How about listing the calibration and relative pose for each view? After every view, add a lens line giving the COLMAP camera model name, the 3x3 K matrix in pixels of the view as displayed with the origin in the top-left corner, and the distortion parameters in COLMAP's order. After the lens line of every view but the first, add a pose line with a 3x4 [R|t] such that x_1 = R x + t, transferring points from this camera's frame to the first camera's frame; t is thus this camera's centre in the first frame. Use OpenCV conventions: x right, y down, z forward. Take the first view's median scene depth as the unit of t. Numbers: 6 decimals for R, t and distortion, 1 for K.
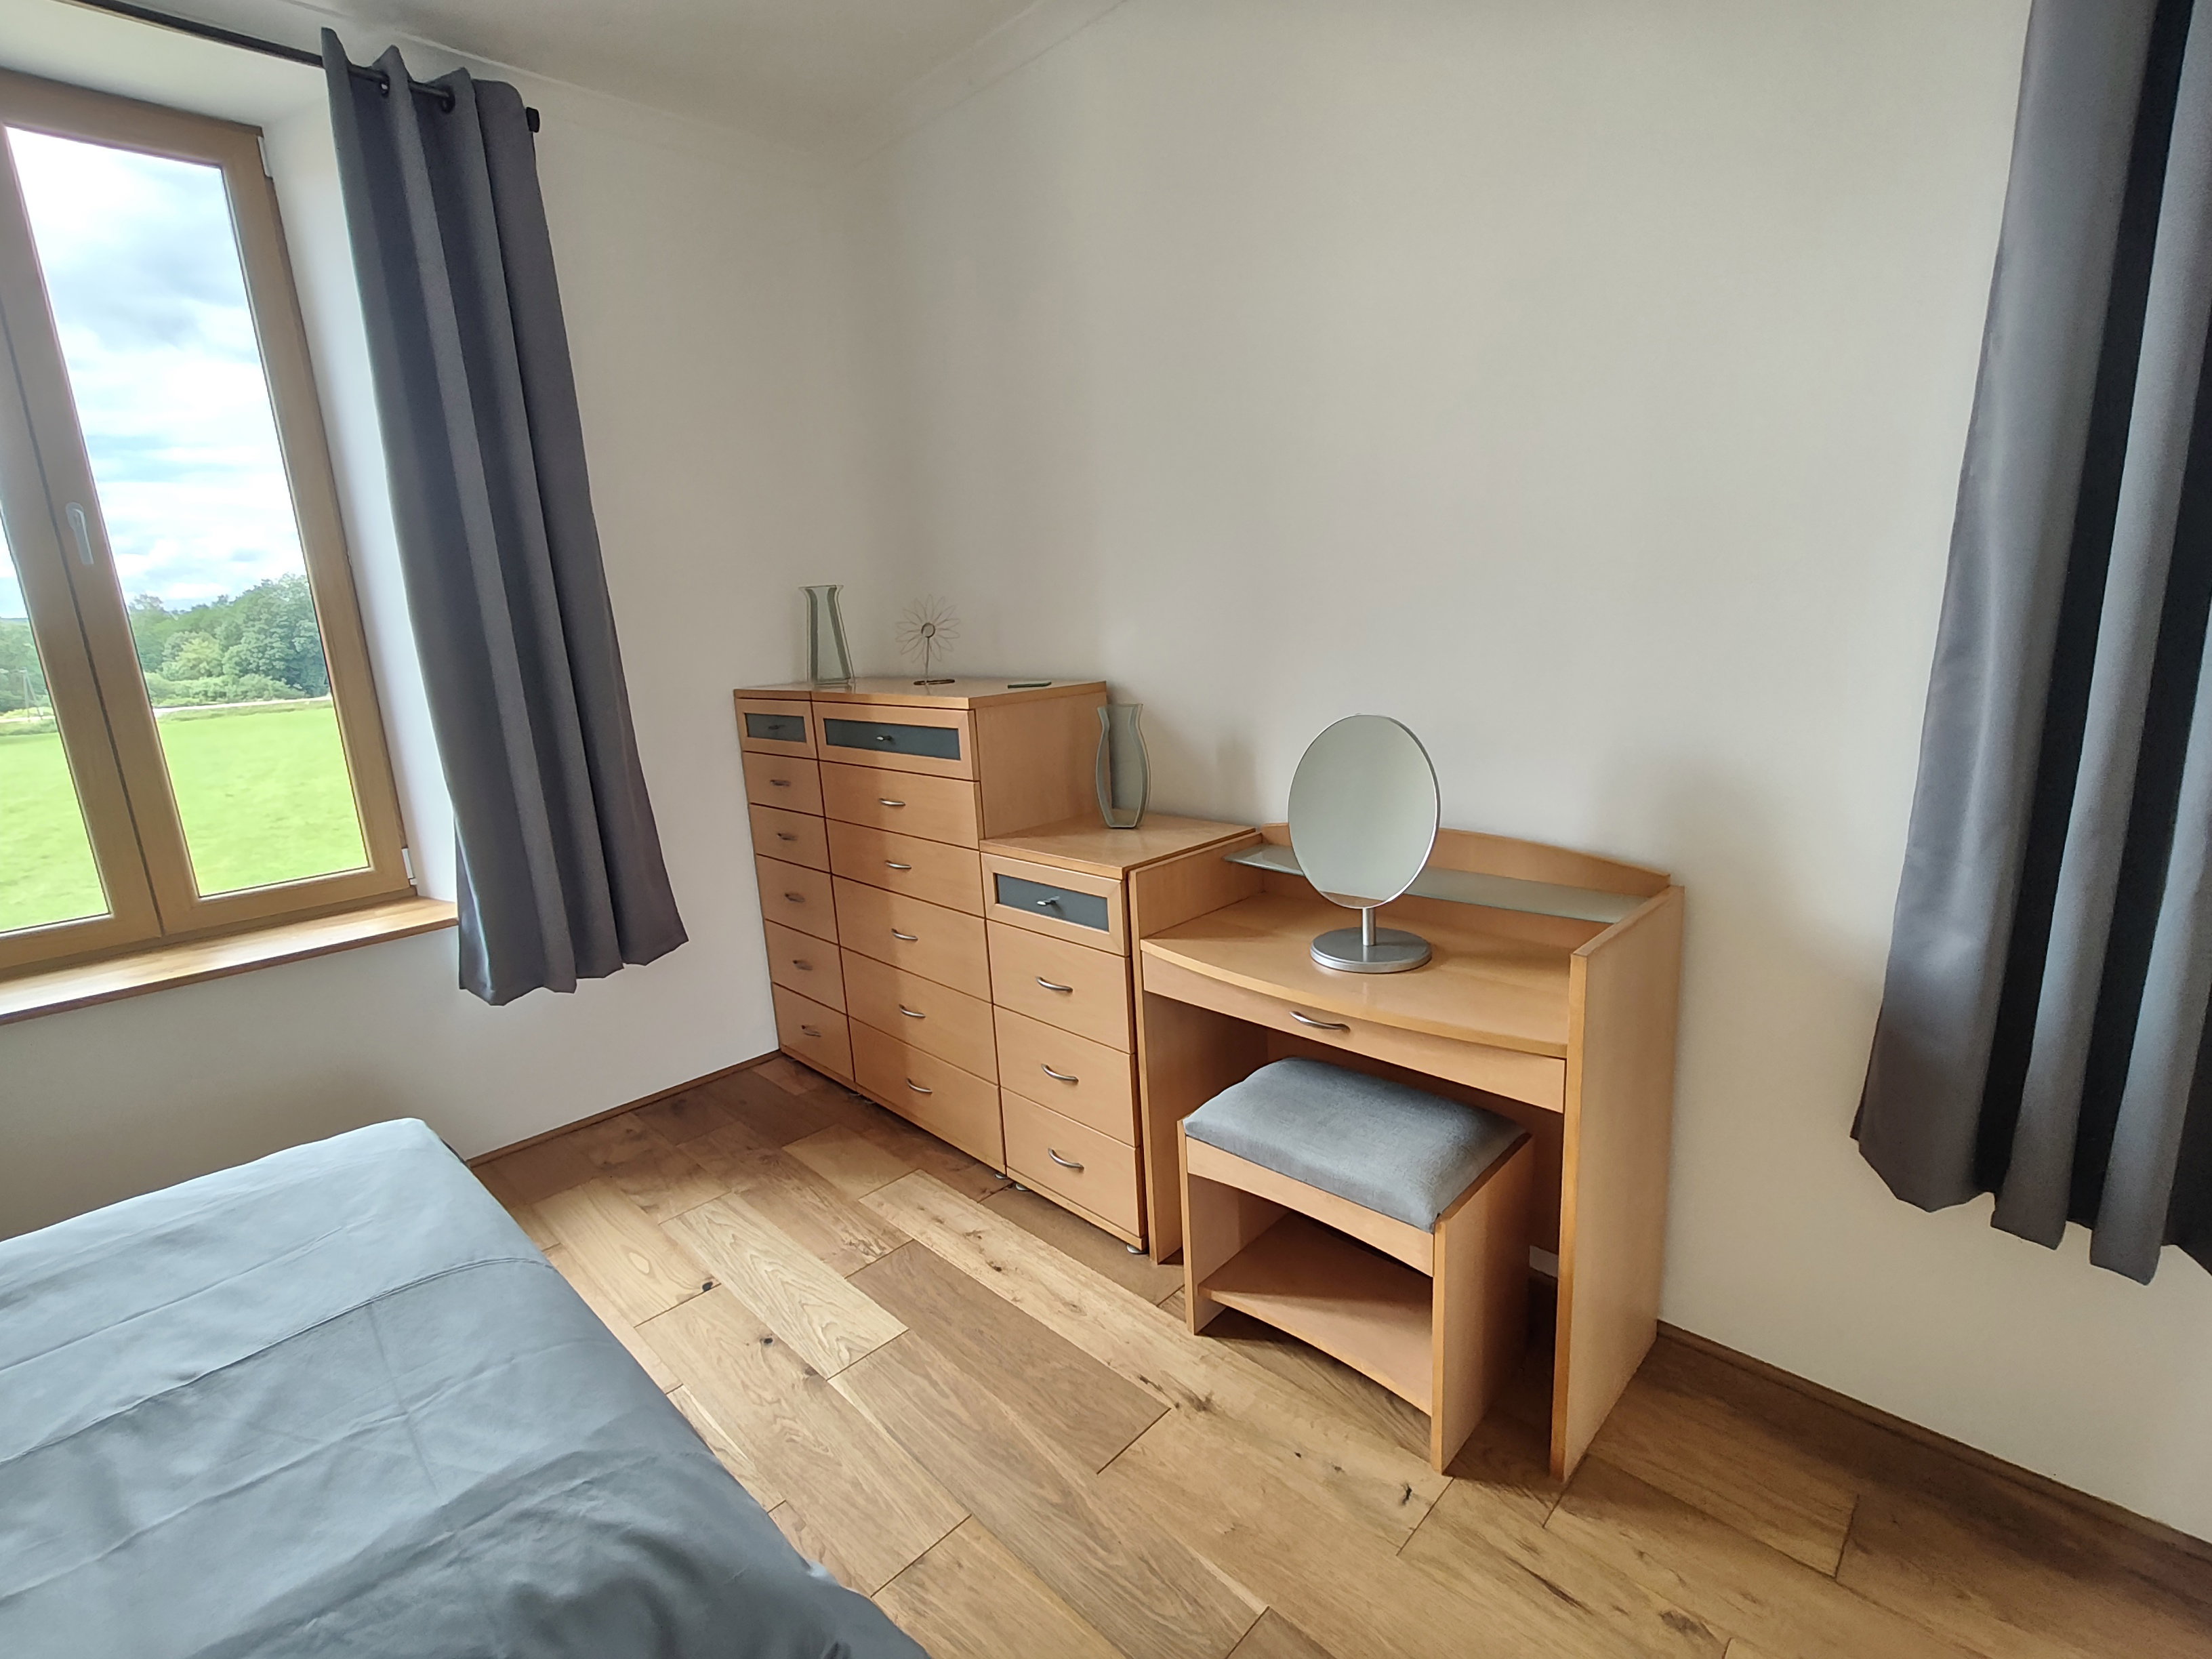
lens RADIAL K [[1019.6, 0, 1106.0], [0, 1019.6, 829.5], [0, 0, 1]] dist [0.002074, 0.000375]
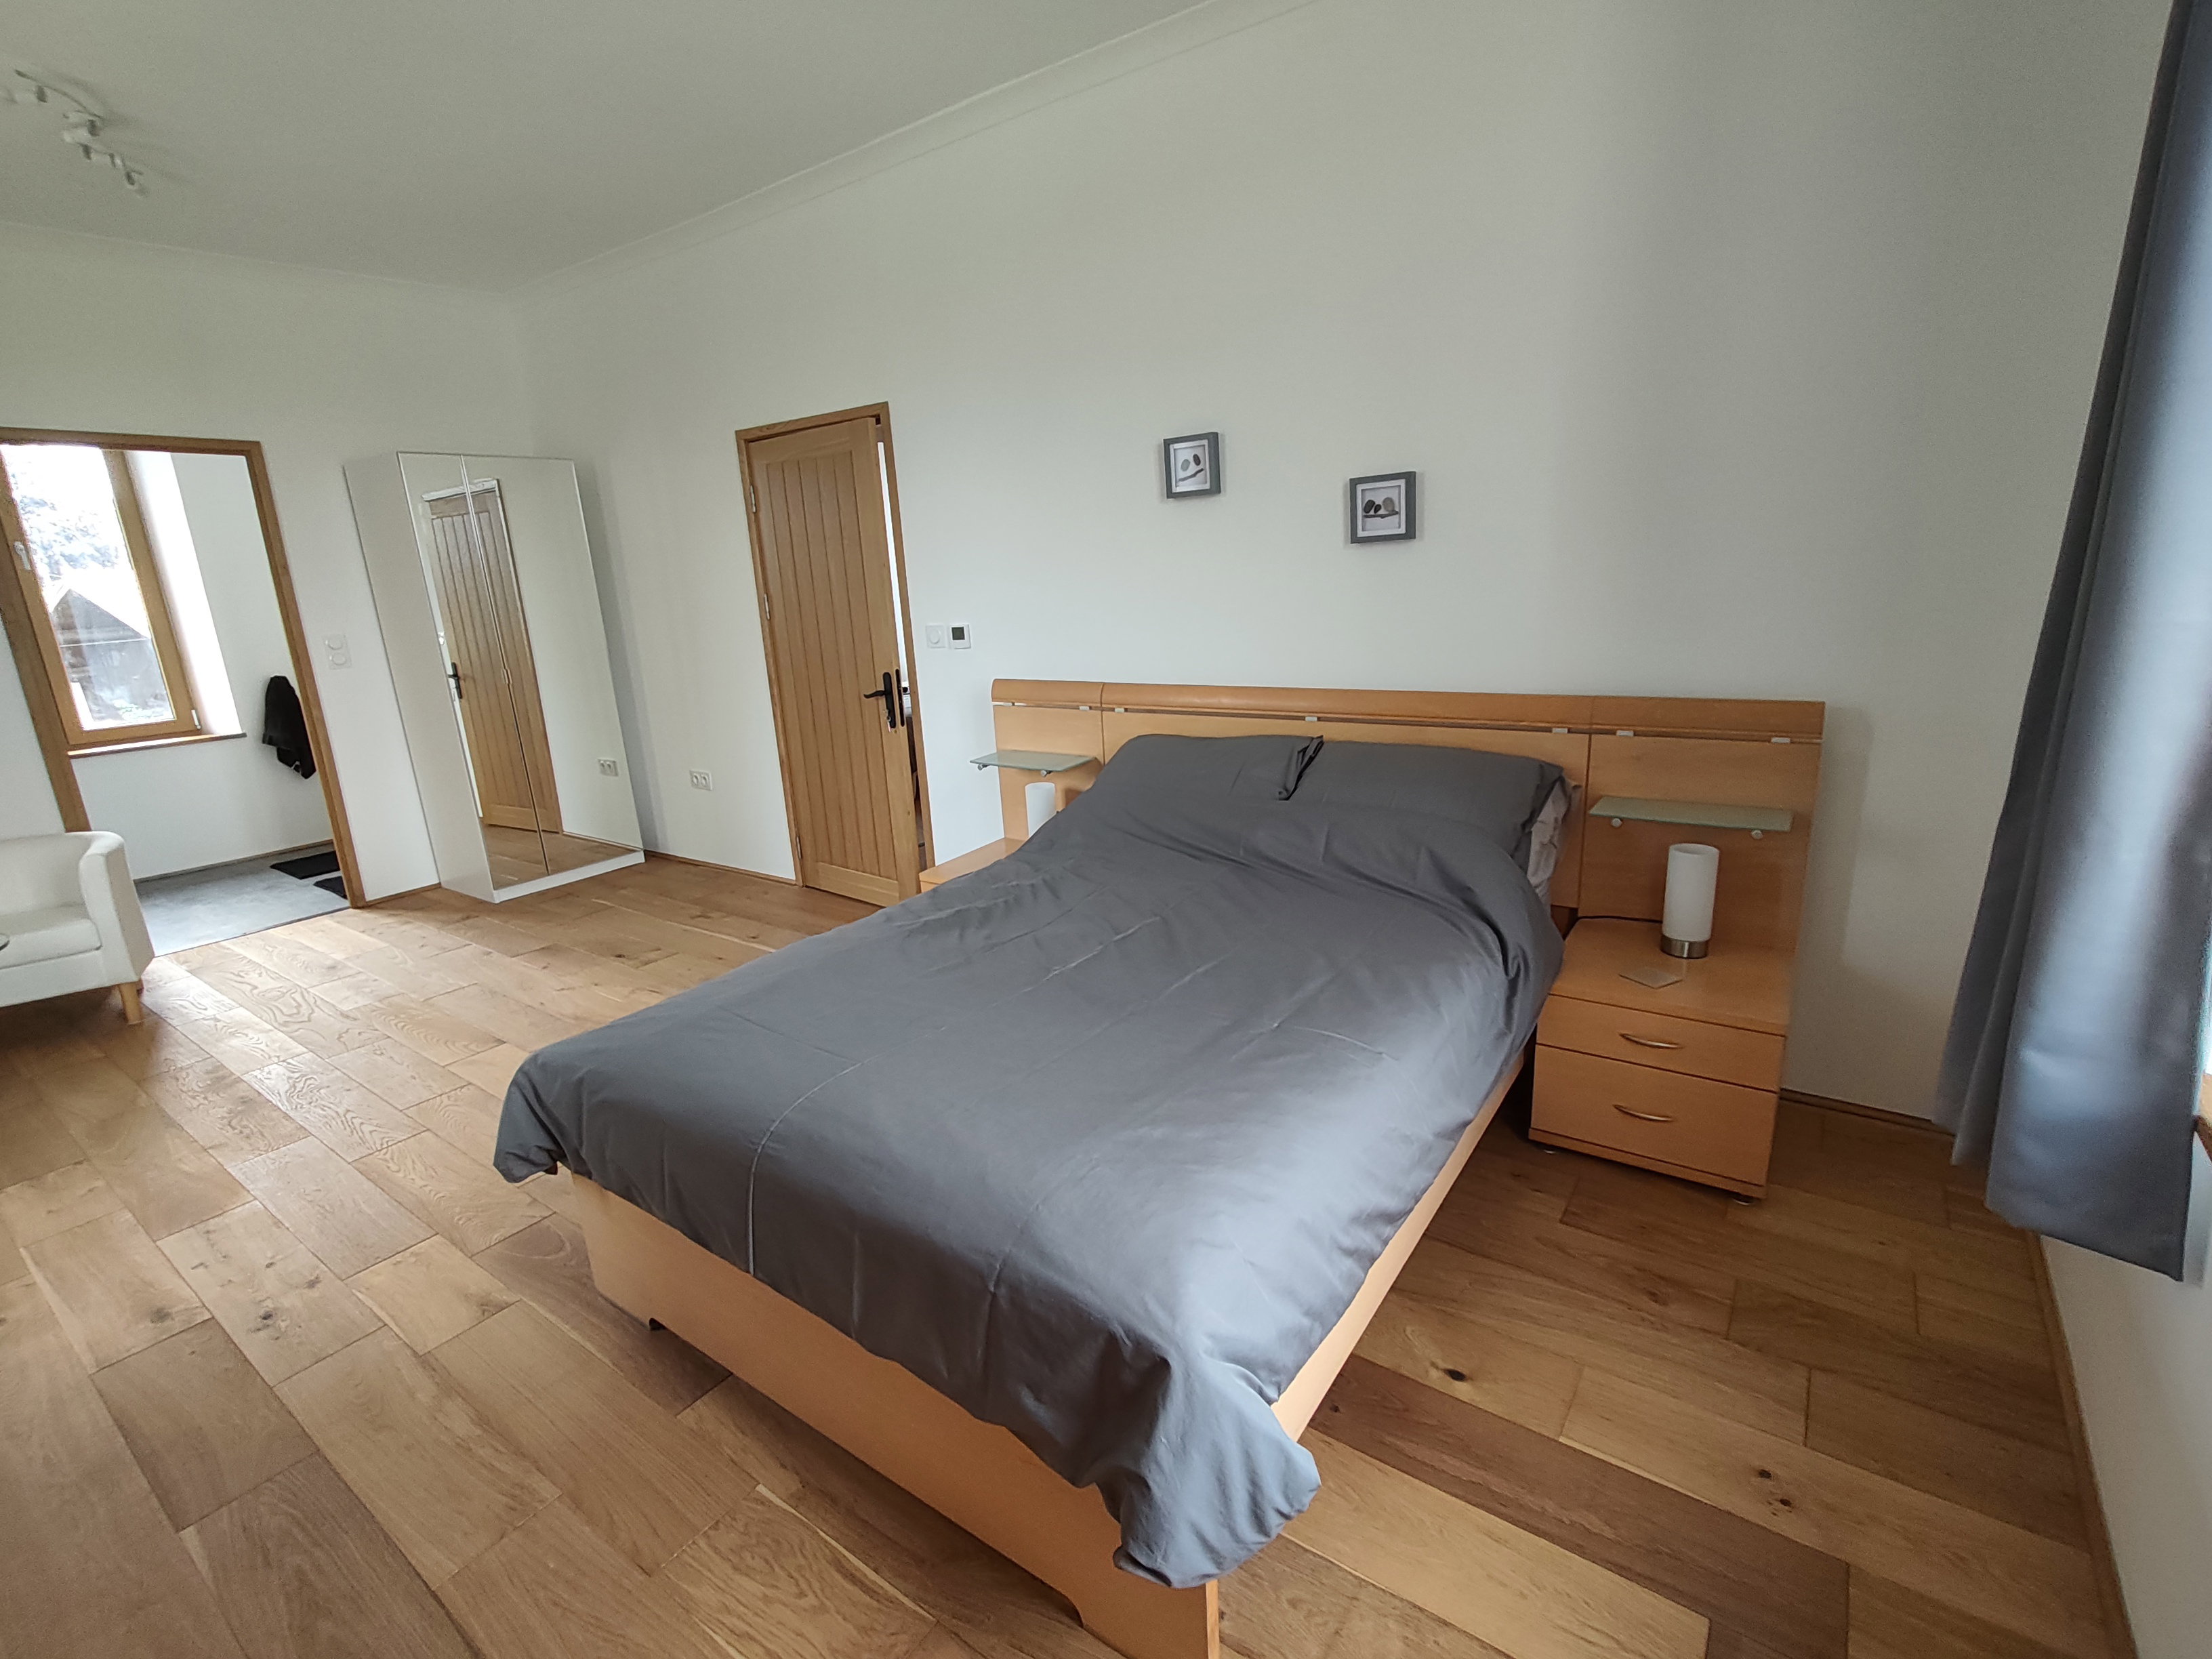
lens RADIAL K [[1019.6, 0, 1106.0], [0, 1019.6, 829.5], [0, 0, 1]] dist [0.002074, 0.000375]
pose [[-0.983764, 0.138435, -0.114208, -0.464063], [0.071986, 0.887328, 0.455485, -0.189831], [0.164395, 0.439869, -0.882887, 1.050858]]
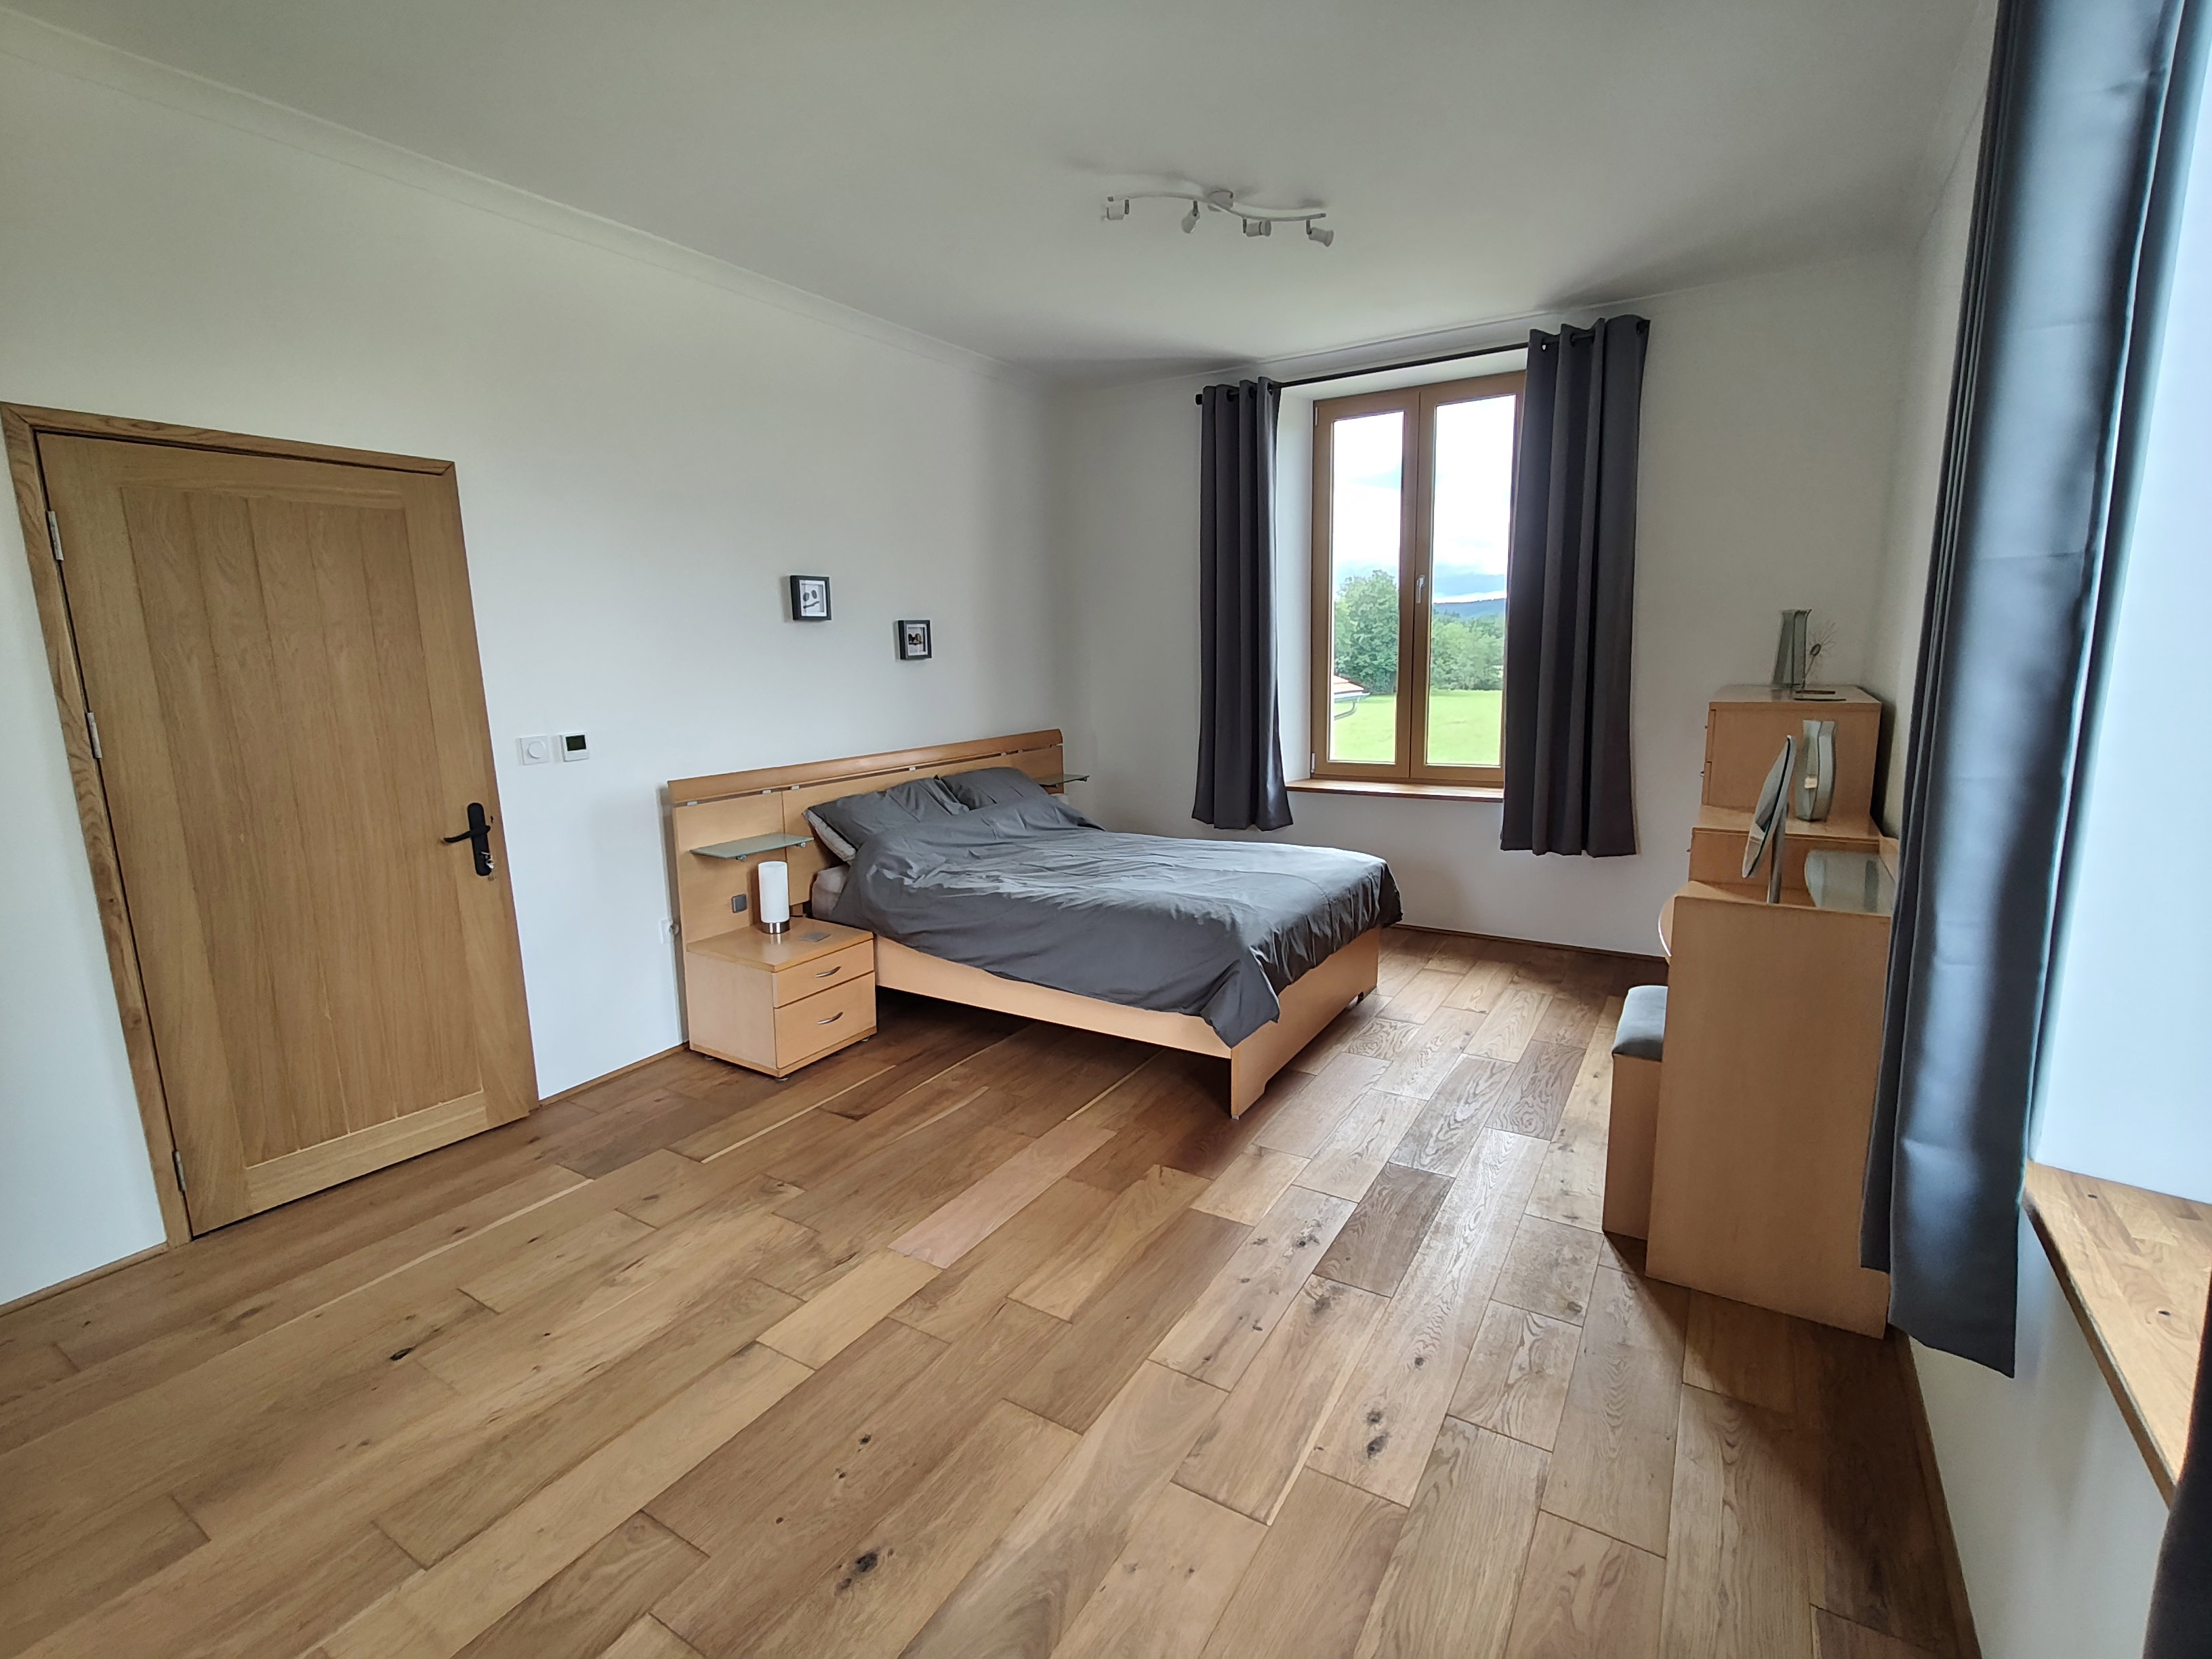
lens RADIAL K [[1019.6, 0, 1106.0], [0, 1019.6, 829.5], [0, 0, 1]] dist [0.002074, 0.000375]
pose [[0.217124, 0.219121, -0.951233, 0.976593], [-0.198983, 0.963954, 0.176632, -0.037234], [0.955648, 0.150928, 0.252898, -0.110775]]
